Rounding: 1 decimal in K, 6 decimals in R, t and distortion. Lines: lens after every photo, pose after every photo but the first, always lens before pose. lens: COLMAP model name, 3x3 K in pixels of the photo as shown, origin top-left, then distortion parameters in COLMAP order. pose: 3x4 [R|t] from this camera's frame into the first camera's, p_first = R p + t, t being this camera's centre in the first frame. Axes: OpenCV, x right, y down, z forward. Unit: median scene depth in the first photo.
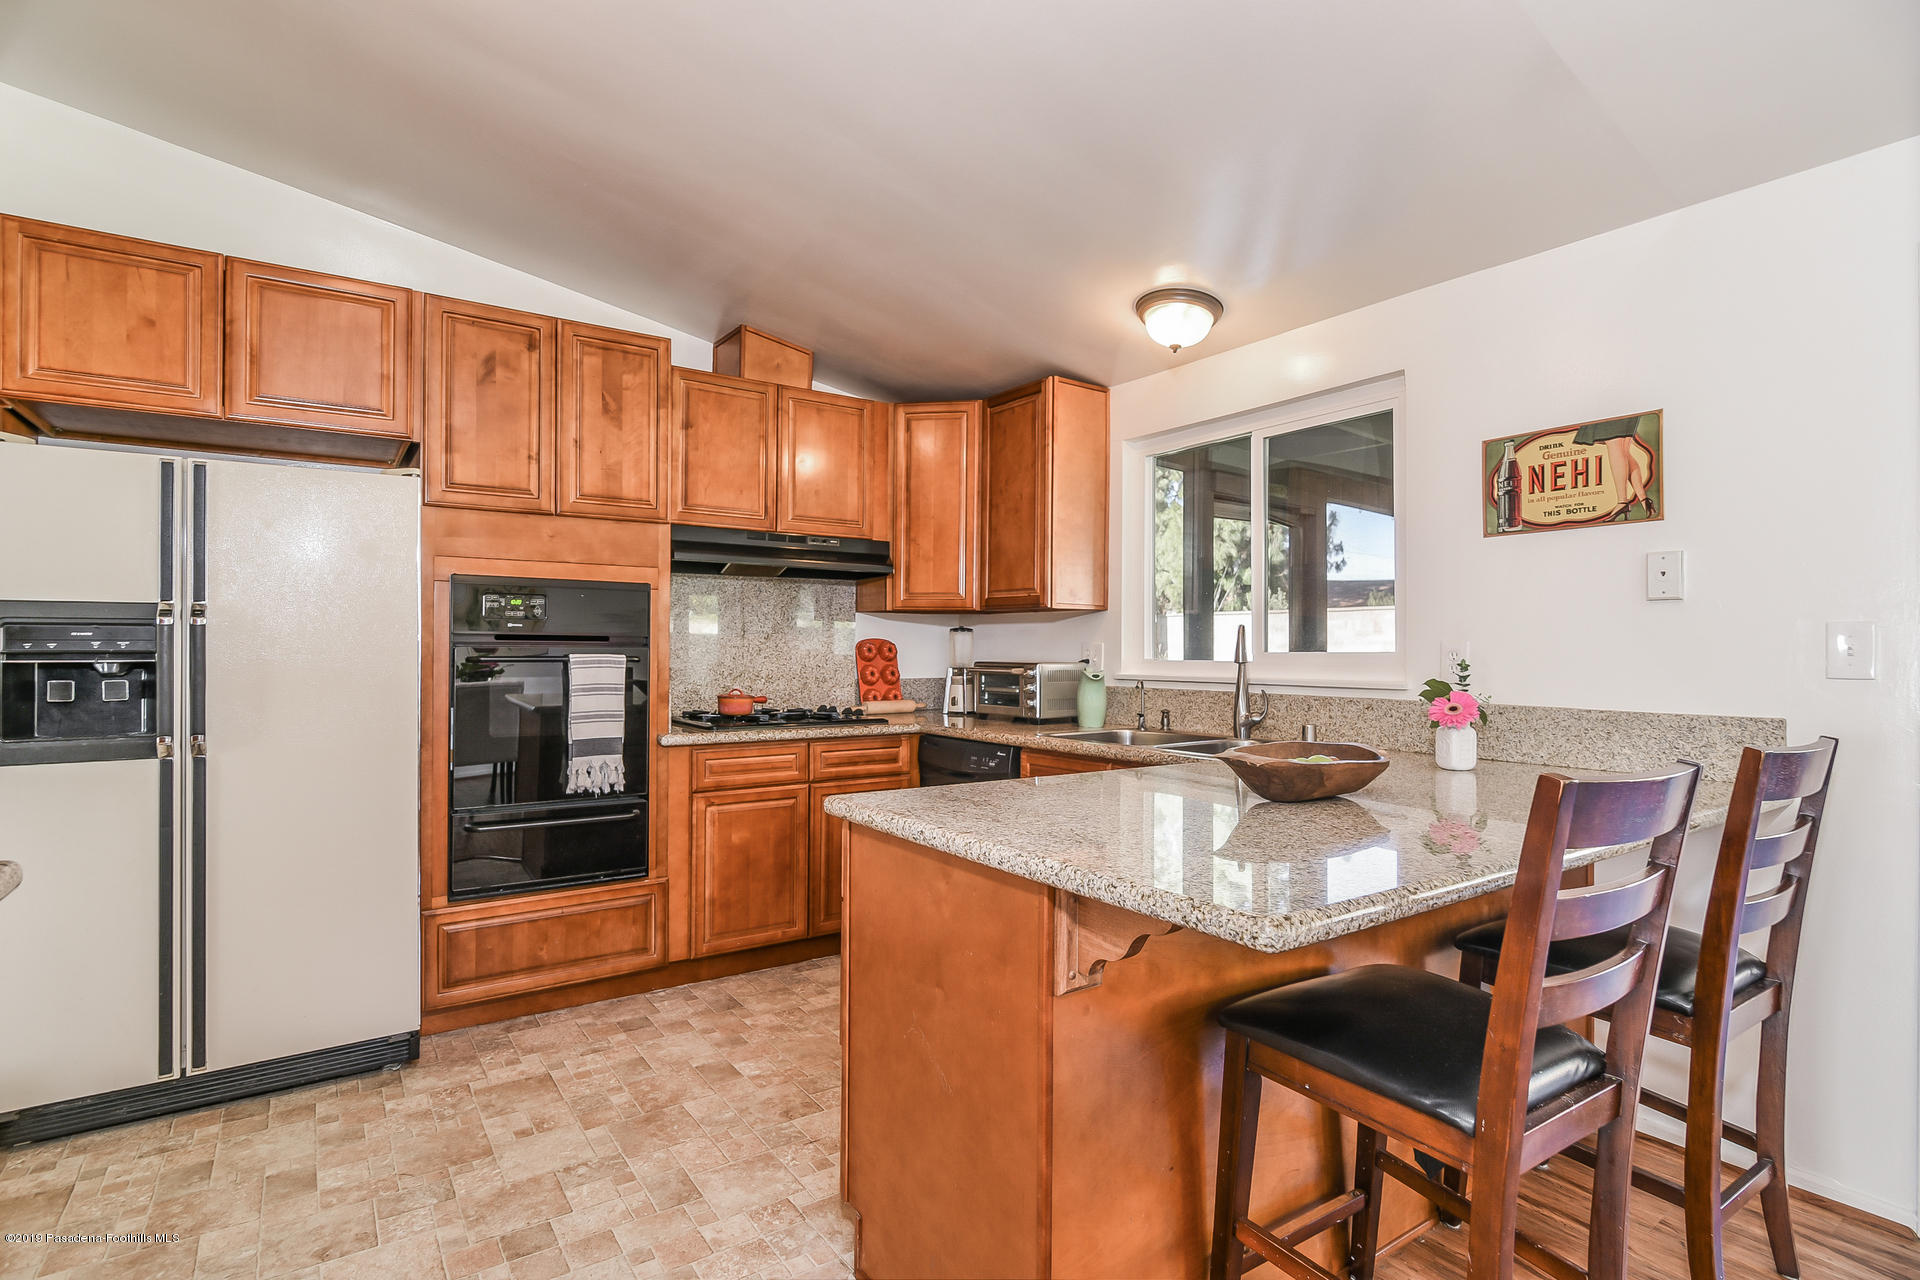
lens RADIAL K [[935.0, 0, 959.0], [0, 935.0, 652.7], [0, 0, 1]] dist [-0.004144, -0.000544]
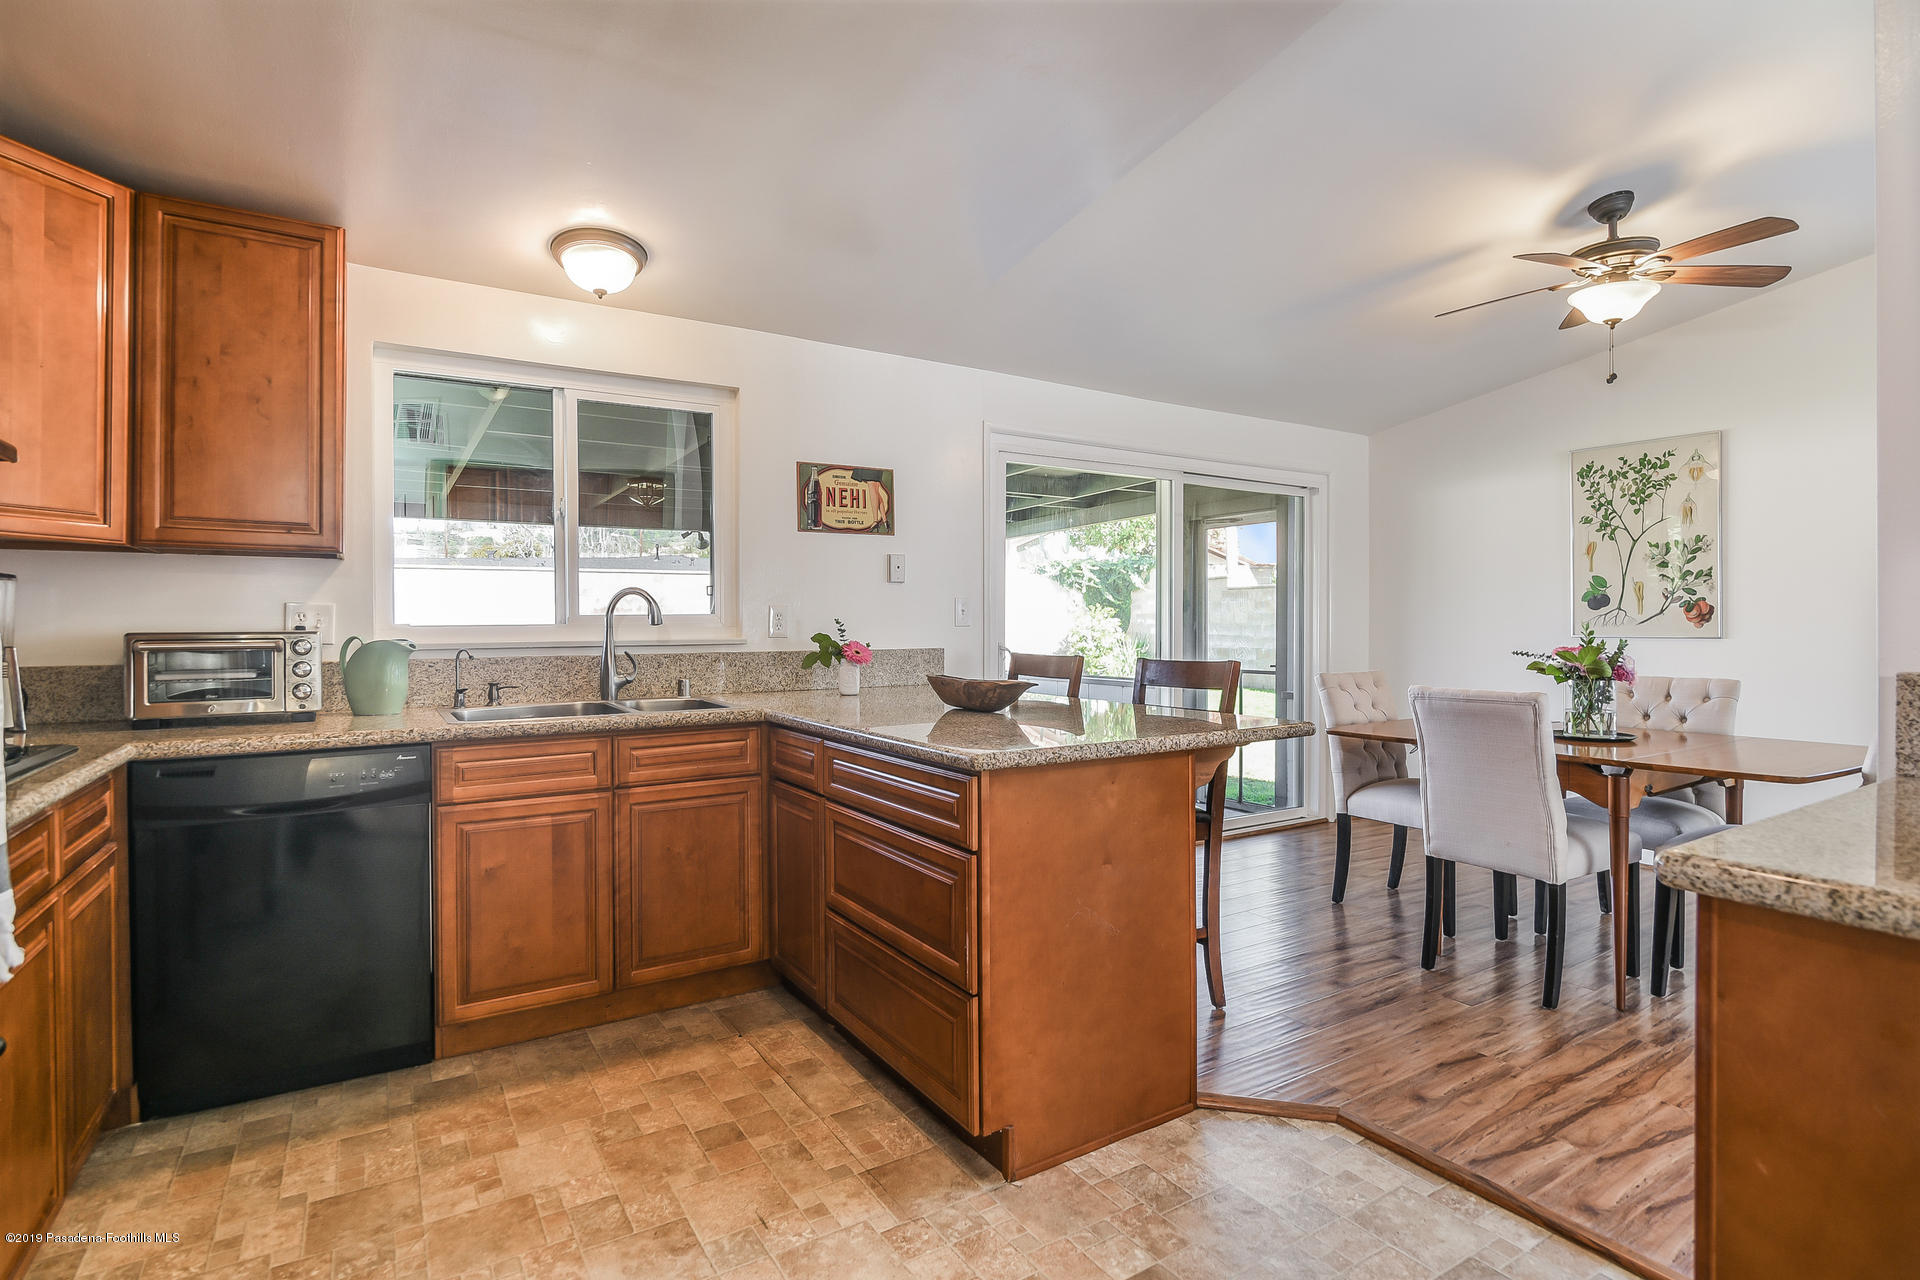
lens RADIAL K [[939.0, 0, 960.3], [0, 939.0, 617.2], [0, 0, 1]] dist [-0.003734, -0.000802]
pose [[0.052893, -0.006588, 0.998578, -0.582823], [0.004610, 0.999969, 0.006353, -0.002413], [-0.998590, 0.004268, 0.052921, 0.487669]]
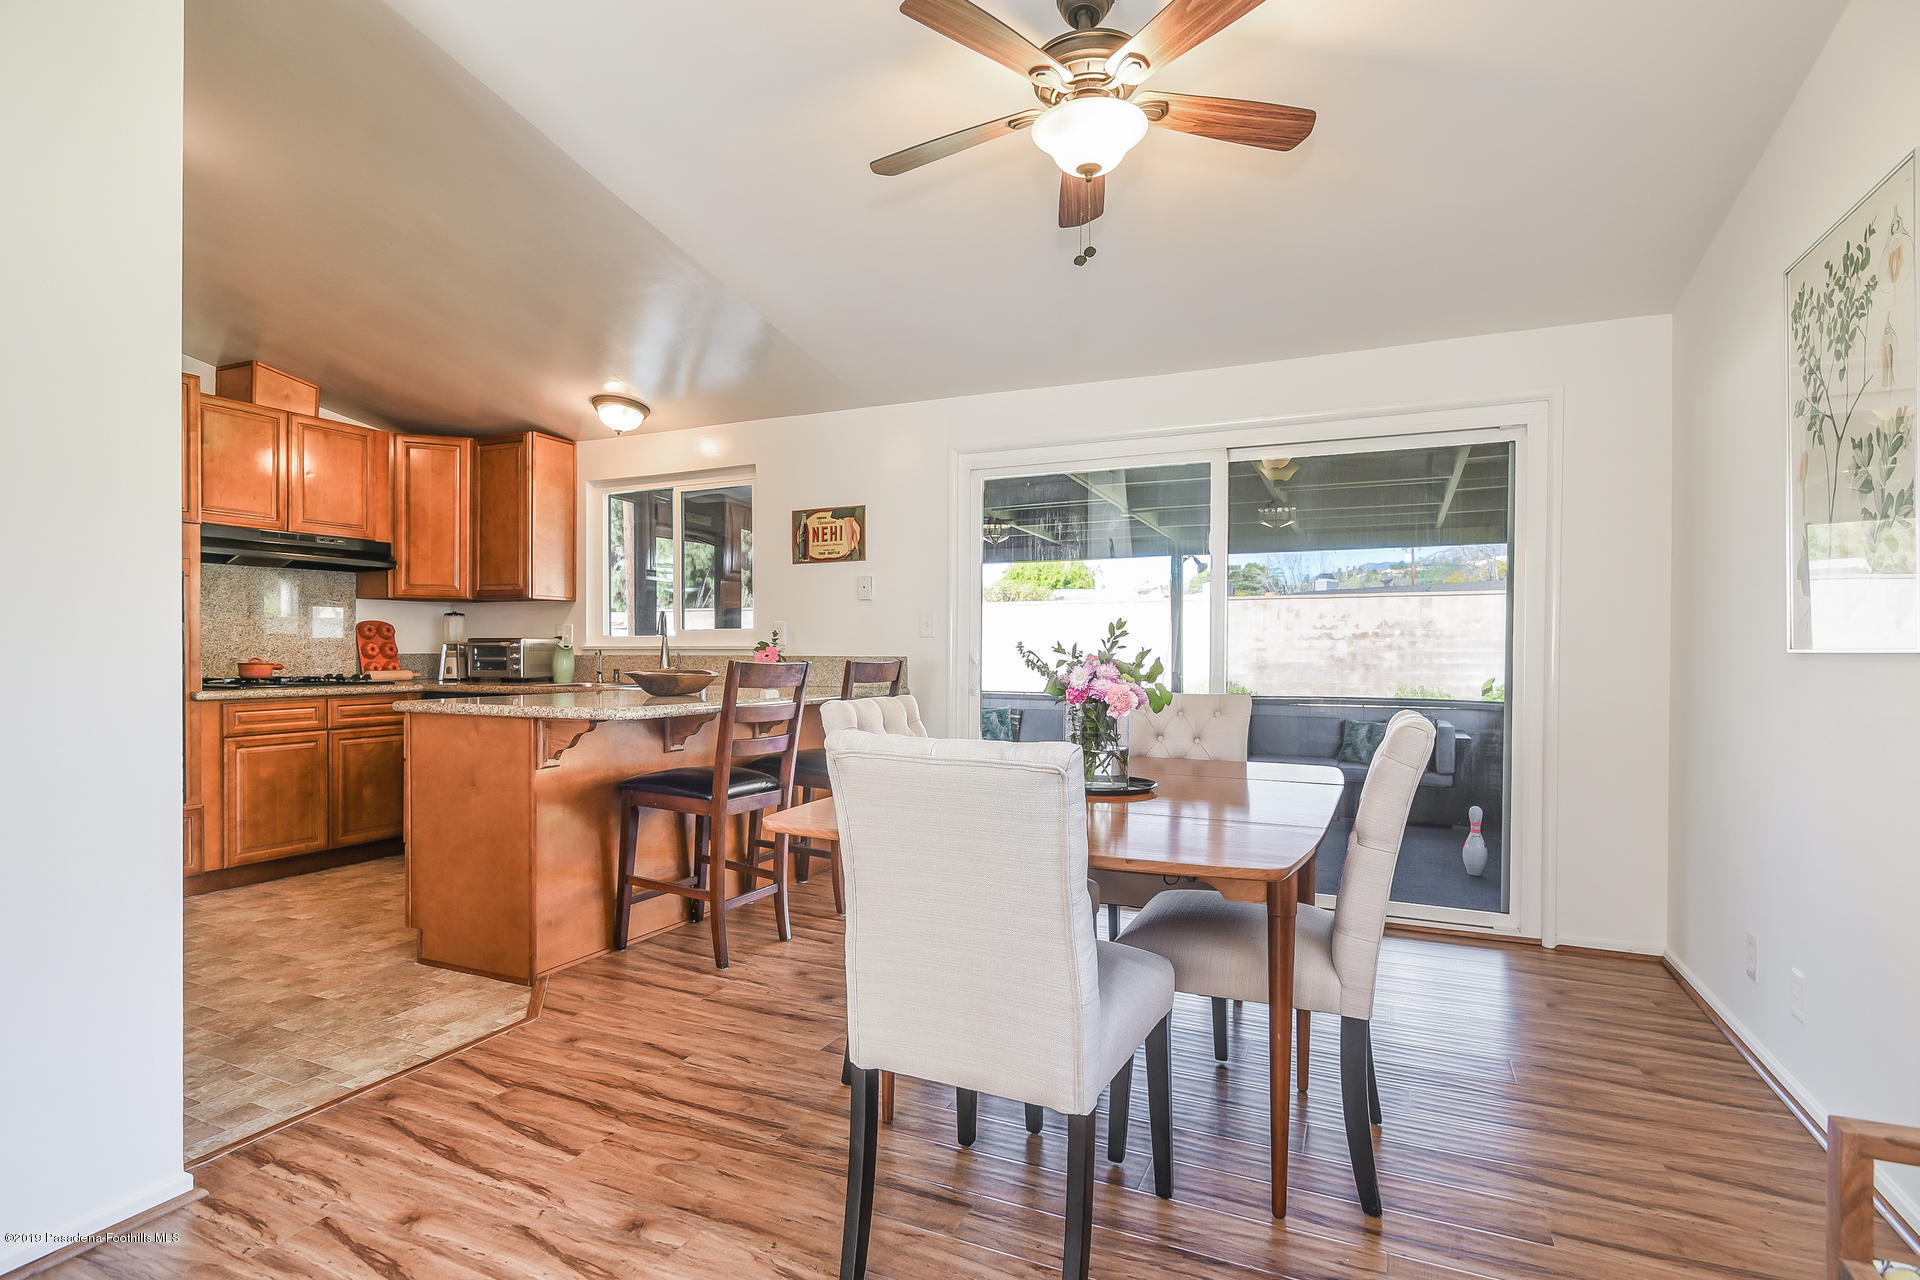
lens RADIAL K [[935.0, 0, 959.0], [0, 935.0, 652.7], [0, 0, 1]] dist [-0.004144, -0.000544]
pose [[0.862957, -0.006252, 0.505239, -0.055479], [0.004917, 0.999980, 0.003975, 0.030548], [-0.505254, -0.000946, 0.862970, -0.518994]]
